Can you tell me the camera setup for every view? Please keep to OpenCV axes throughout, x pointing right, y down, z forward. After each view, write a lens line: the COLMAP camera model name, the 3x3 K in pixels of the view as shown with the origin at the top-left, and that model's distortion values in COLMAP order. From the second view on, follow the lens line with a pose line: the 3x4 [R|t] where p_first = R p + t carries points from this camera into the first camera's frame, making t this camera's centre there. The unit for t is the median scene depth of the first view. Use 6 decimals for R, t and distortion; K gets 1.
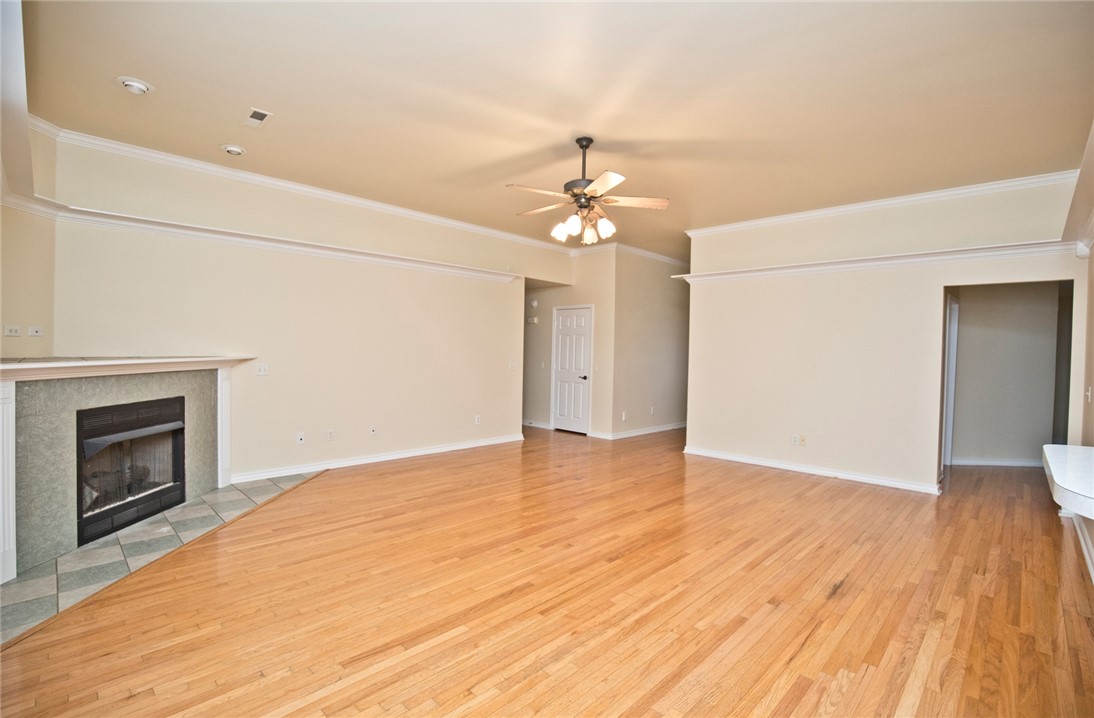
lens RADIAL K [[501.1, 0, 547.0], [0, 501.1, 359.0], [0, 0, 1]] dist [-0.026018, -0.000123]
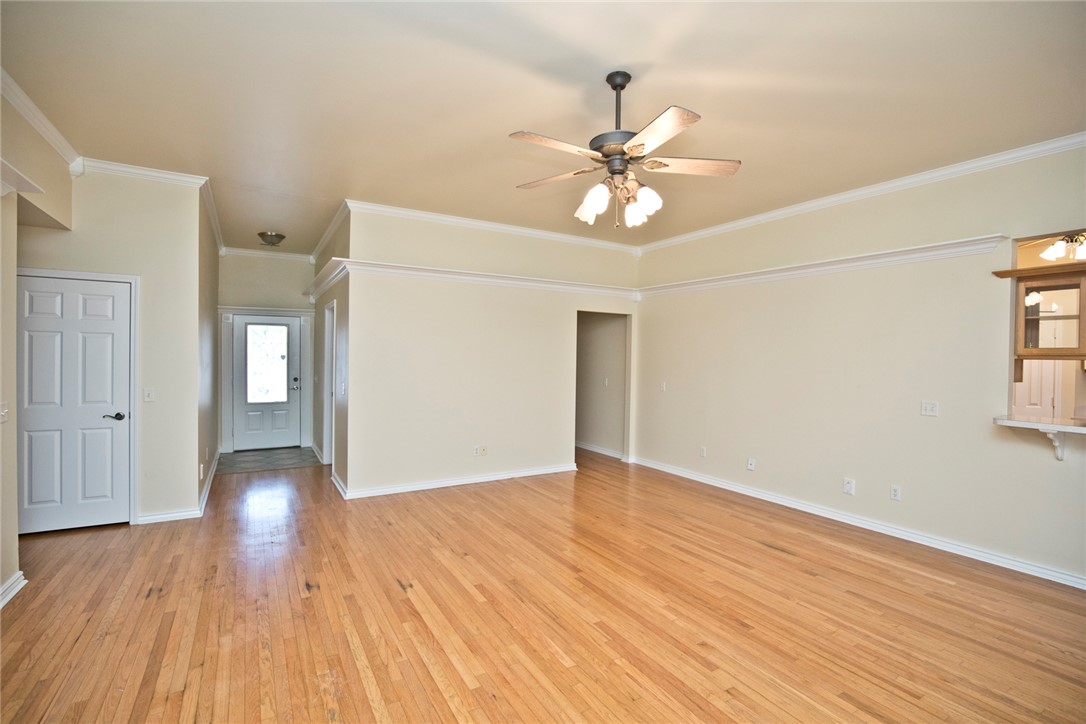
lens RADIAL K [[500.2, 0, 551.6], [0, 500.2, 363.1], [0, 0, 1]] dist [-0.035840, 0.006063]
pose [[0.246200, -0.030393, 0.968742, -0.678453], [0.007328, 0.999538, 0.029497, -0.066048], [-0.969191, -0.000163, 0.246309, 0.995381]]
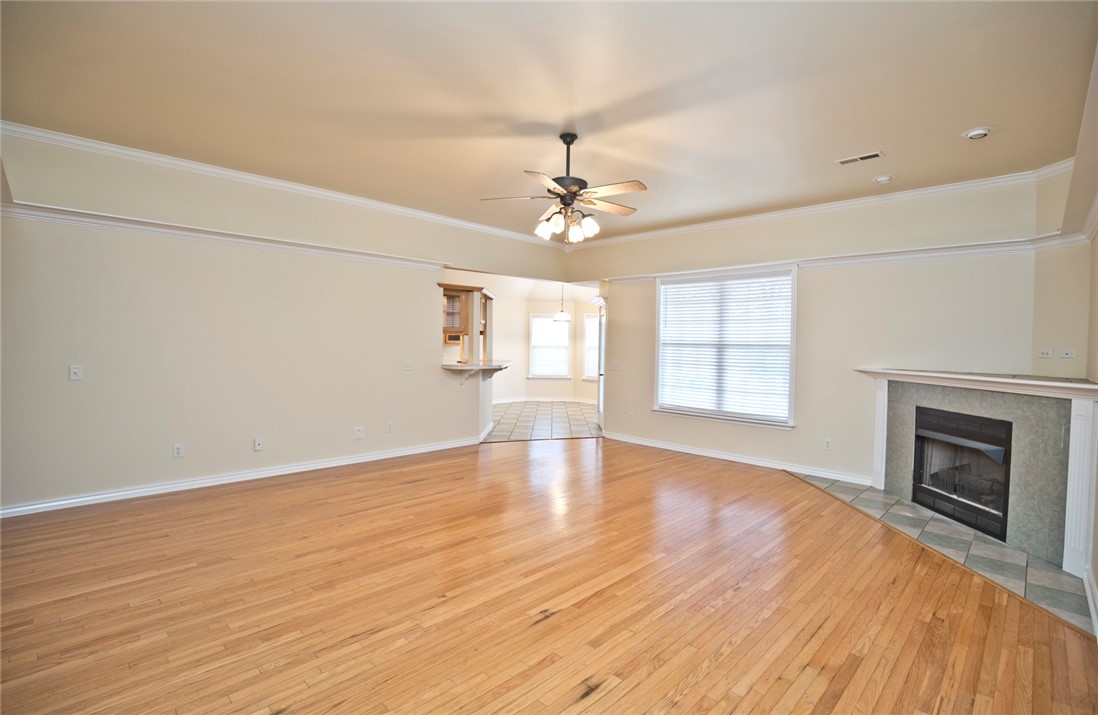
lens RADIAL K [[508.2, 0, 552.8], [0, 508.2, 352.6], [0, 0, 1]] dist [-0.026531, 0.000463]
pose [[-0.999171, -0.040702, 0.000794, 0.095051], [-0.040642, 0.998428, 0.038590, -0.056243], [-0.002363, 0.038526, -0.999255, 2.170631]]
